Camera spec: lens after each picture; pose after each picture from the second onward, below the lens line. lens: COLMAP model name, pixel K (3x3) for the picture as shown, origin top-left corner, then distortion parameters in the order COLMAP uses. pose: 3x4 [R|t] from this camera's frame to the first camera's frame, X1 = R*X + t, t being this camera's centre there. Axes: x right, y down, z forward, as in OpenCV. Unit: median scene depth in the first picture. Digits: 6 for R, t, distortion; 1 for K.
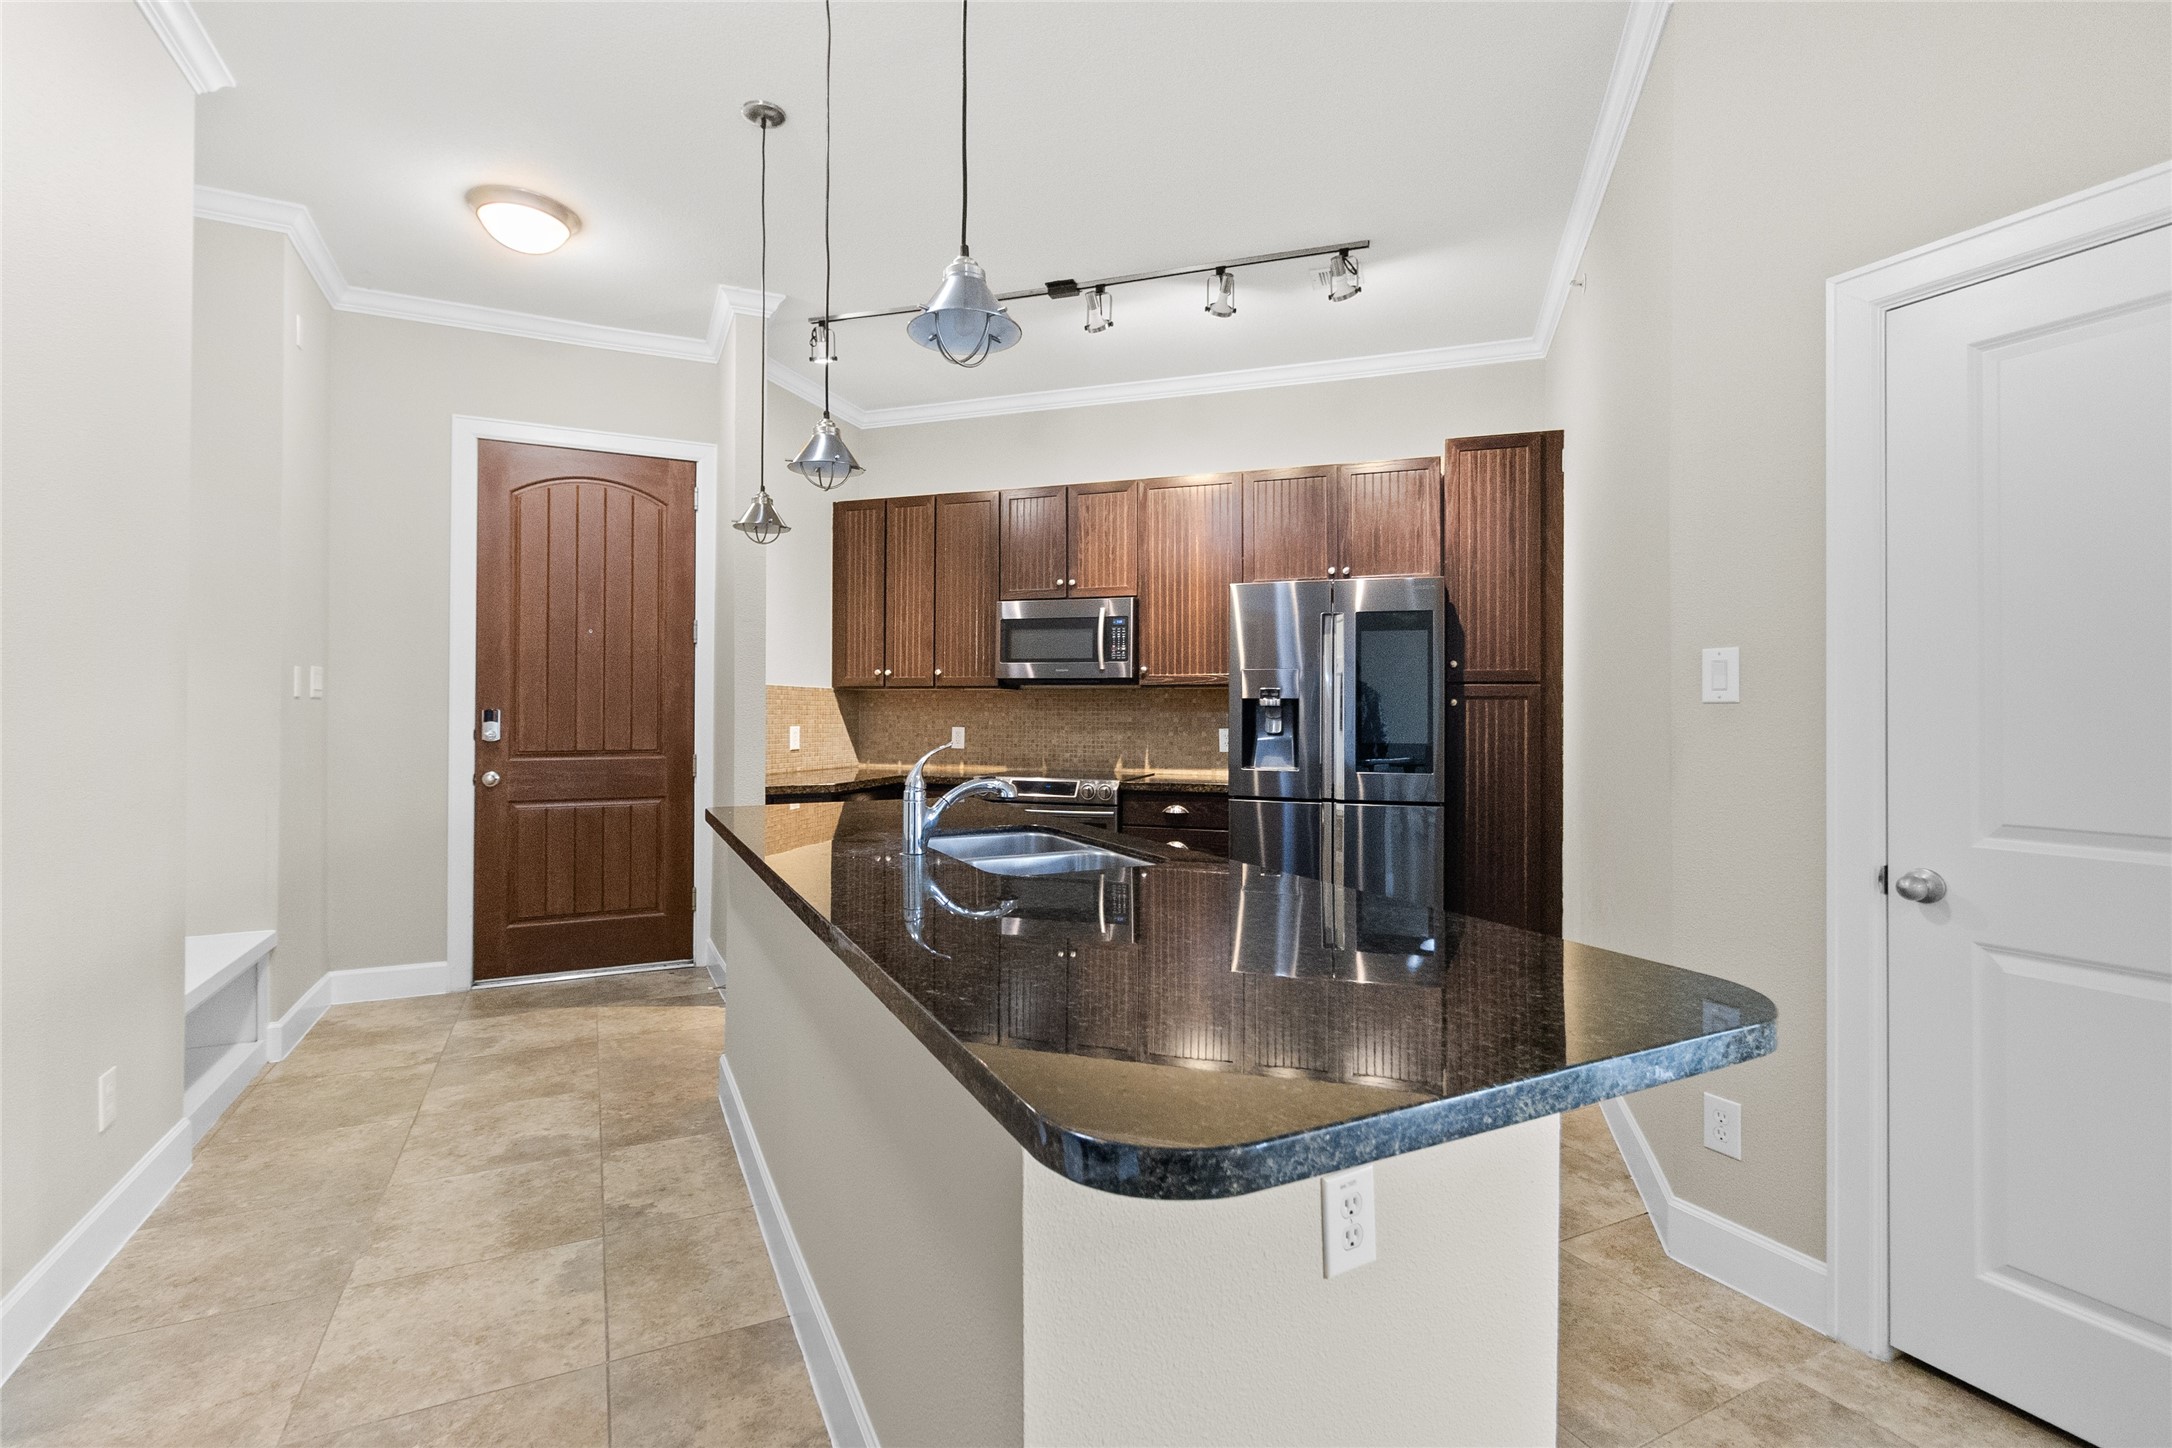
lens RADIAL K [[992.5, 0, 1084.4], [0, 992.5, 702.8], [0, 0, 1]] dist [0.000547, 0.000362]
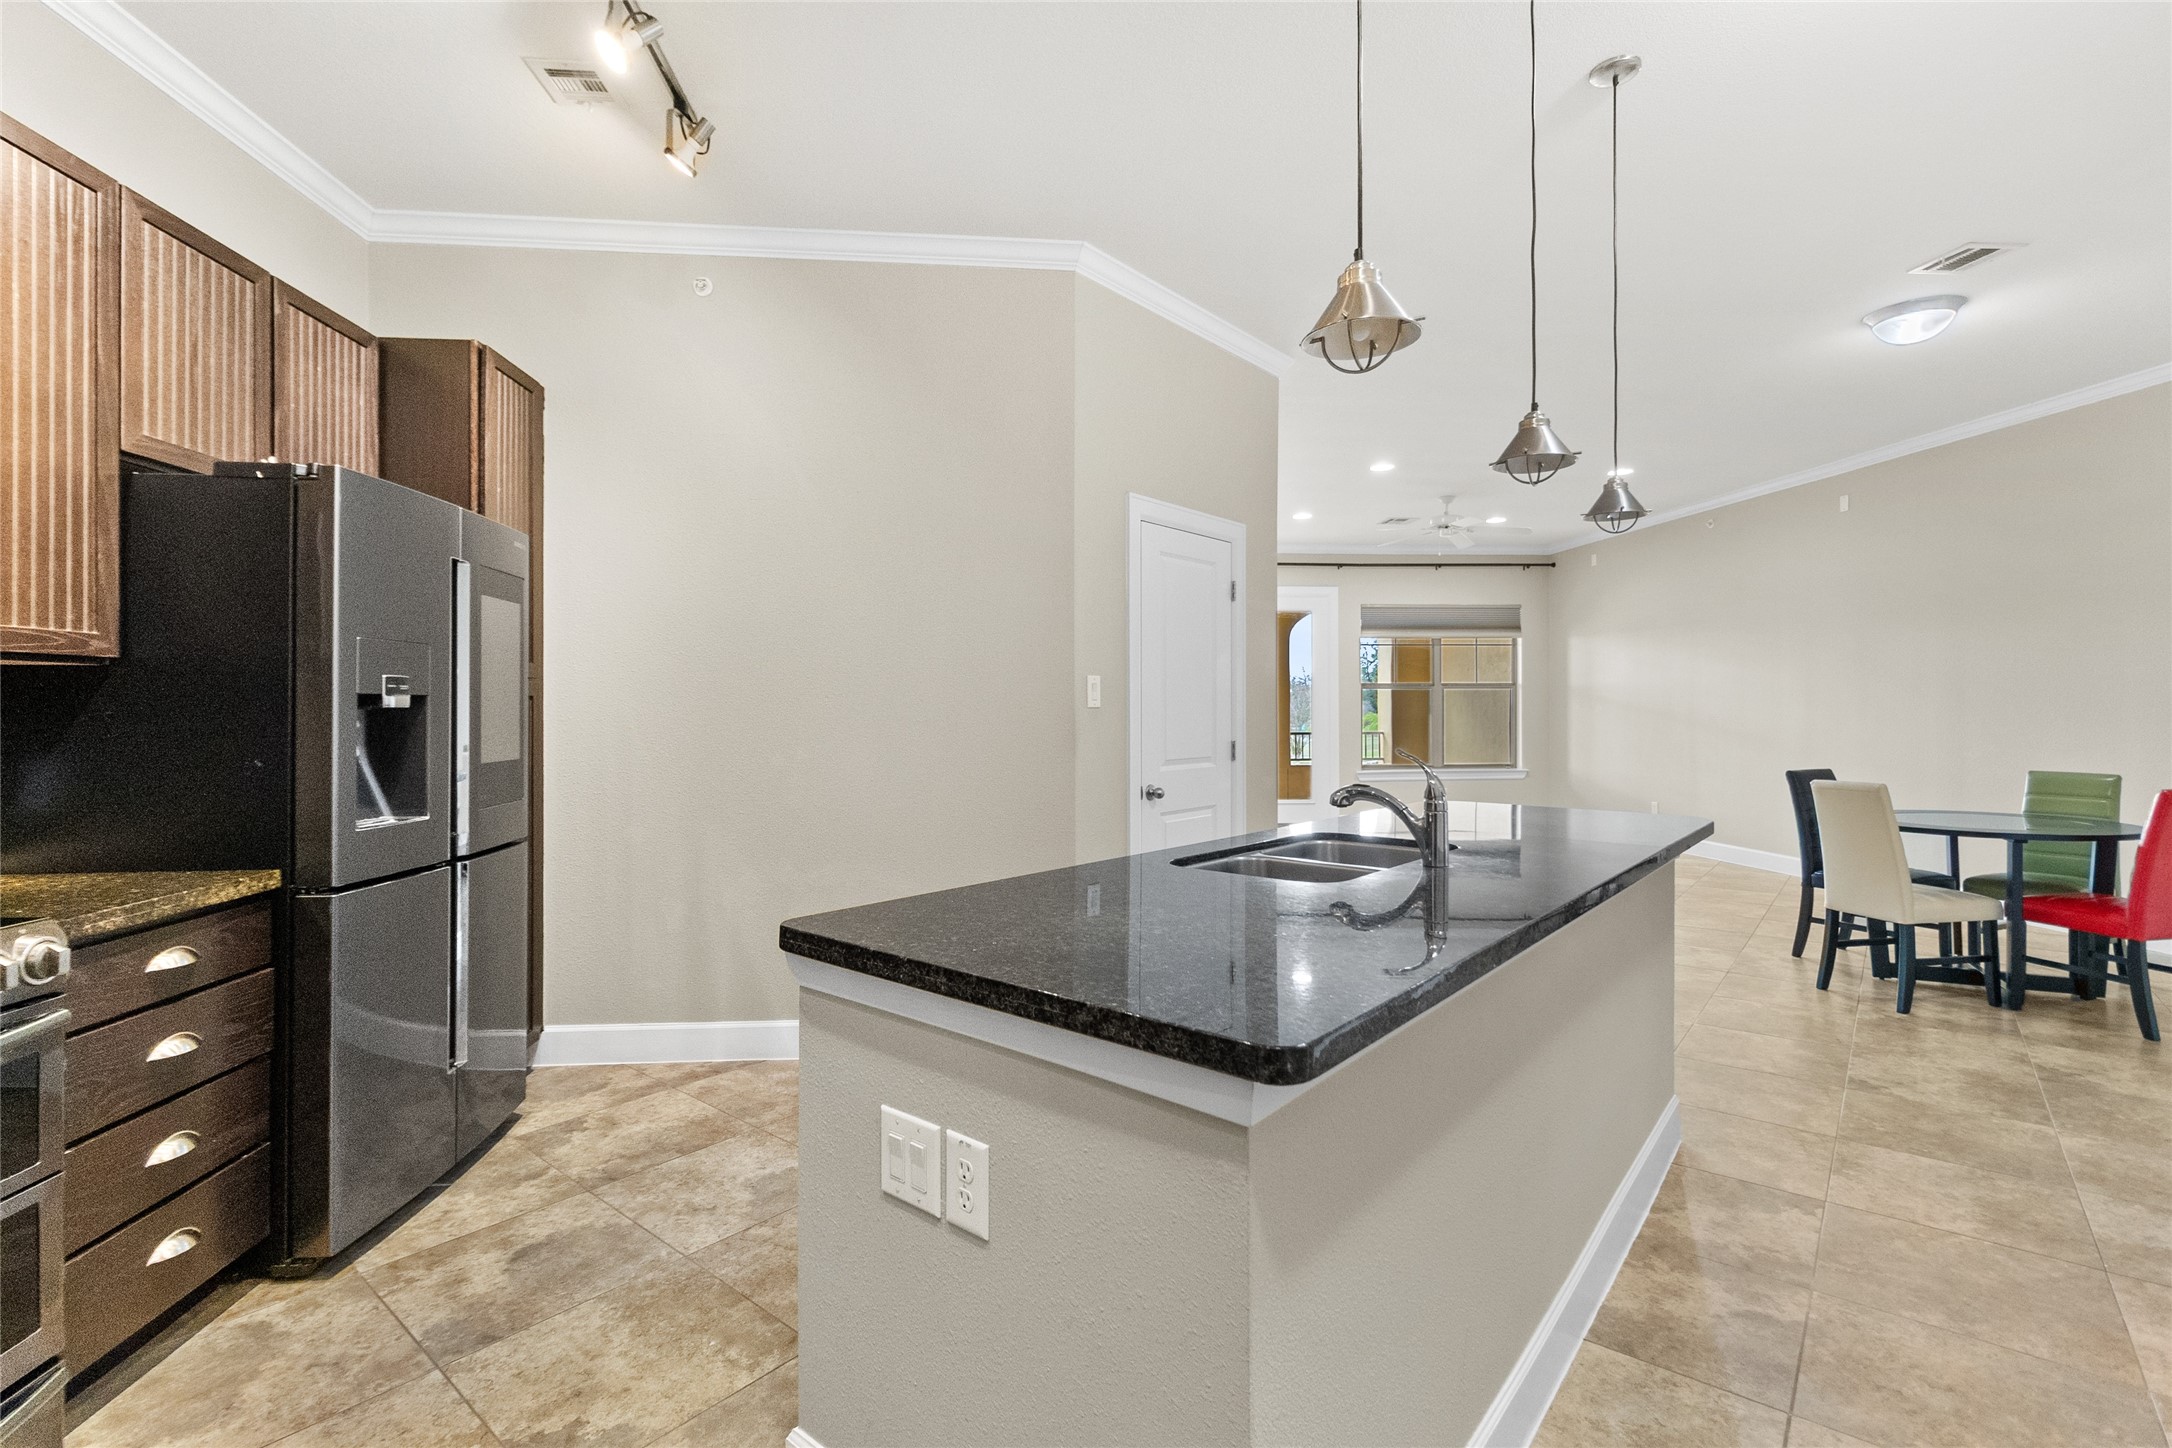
lens RADIAL K [[992.5, 0, 1084.4], [0, 992.5, 702.8], [0, 0, 1]] dist [0.000547, 0.000362]
pose [[-0.403966, 0.005407, 0.914758, -1.009244], [-0.004032, 0.999962, -0.007691, 0.004870], [-0.914765, -0.006795, -0.403929, 1.876507]]
